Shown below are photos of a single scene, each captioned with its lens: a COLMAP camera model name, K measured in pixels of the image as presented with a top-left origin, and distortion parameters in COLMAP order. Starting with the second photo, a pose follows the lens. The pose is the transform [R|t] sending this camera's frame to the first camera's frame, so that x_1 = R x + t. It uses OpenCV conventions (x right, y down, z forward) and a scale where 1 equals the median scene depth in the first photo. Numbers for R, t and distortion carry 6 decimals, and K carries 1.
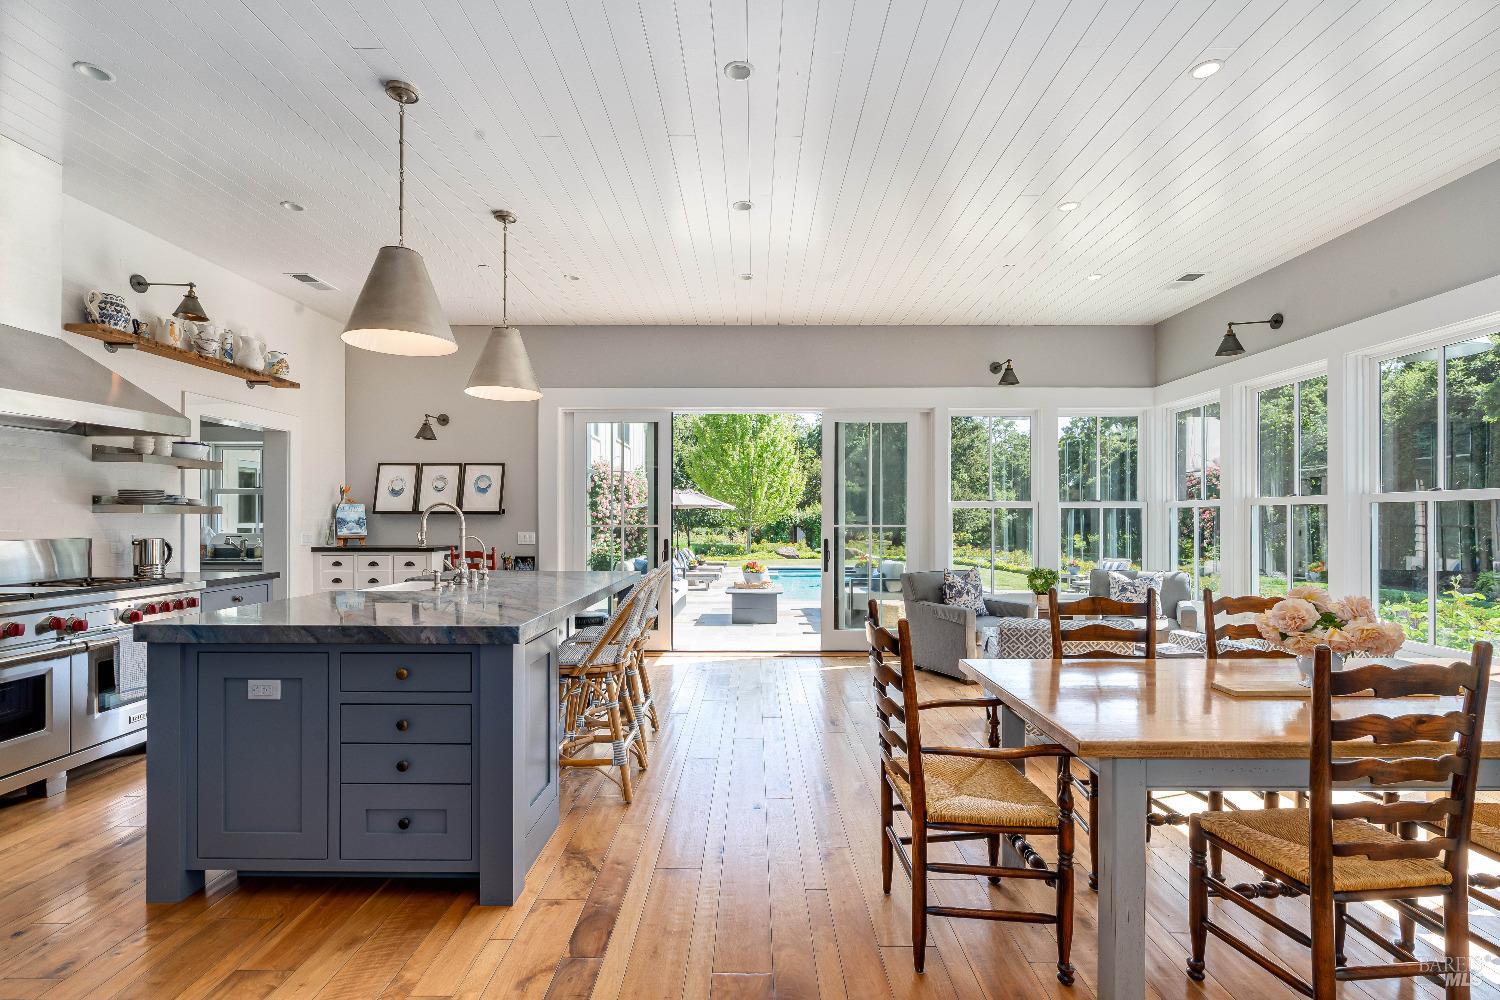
lens RADIAL K [[674.0, 0, 746.4], [0, 674.0, 508.5], [0, 0, 1]] dist [-0.000775, -0.000182]
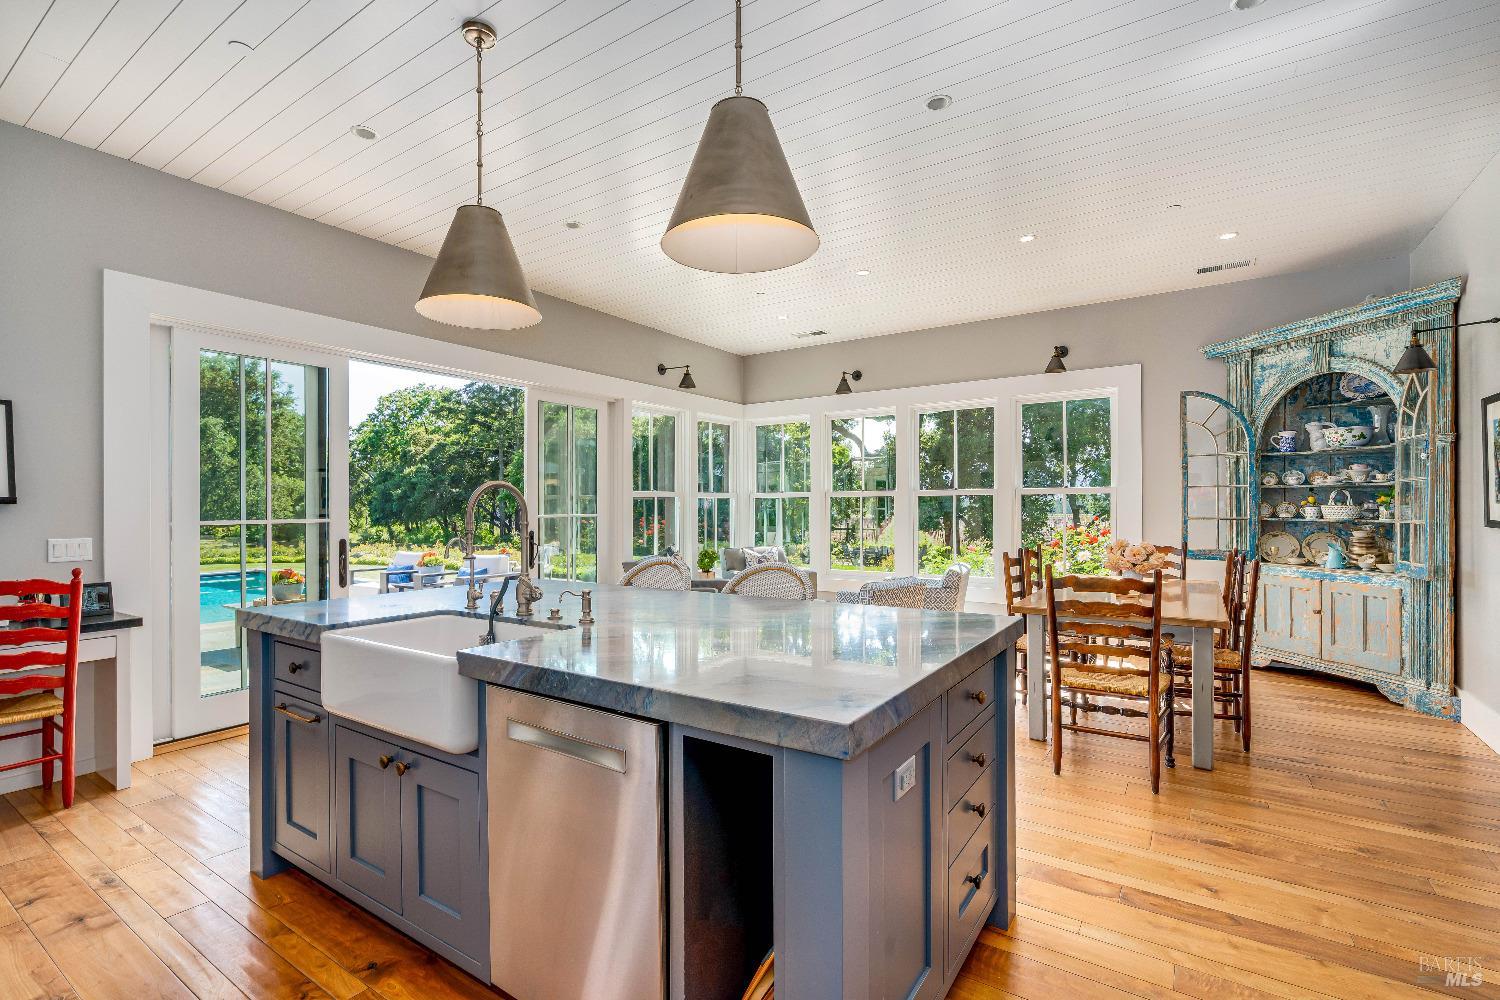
lens RADIAL K [[674.0, 0, 746.4], [0, 674.0, 508.5], [0, 0, 1]] dist [-0.000775, -0.000182]
pose [[0.547084, -0.008575, 0.837034, -0.471477], [-0.002589, 0.999925, 0.011936, 0.004454], [-0.837074, -0.008697, 0.547021, 0.275767]]
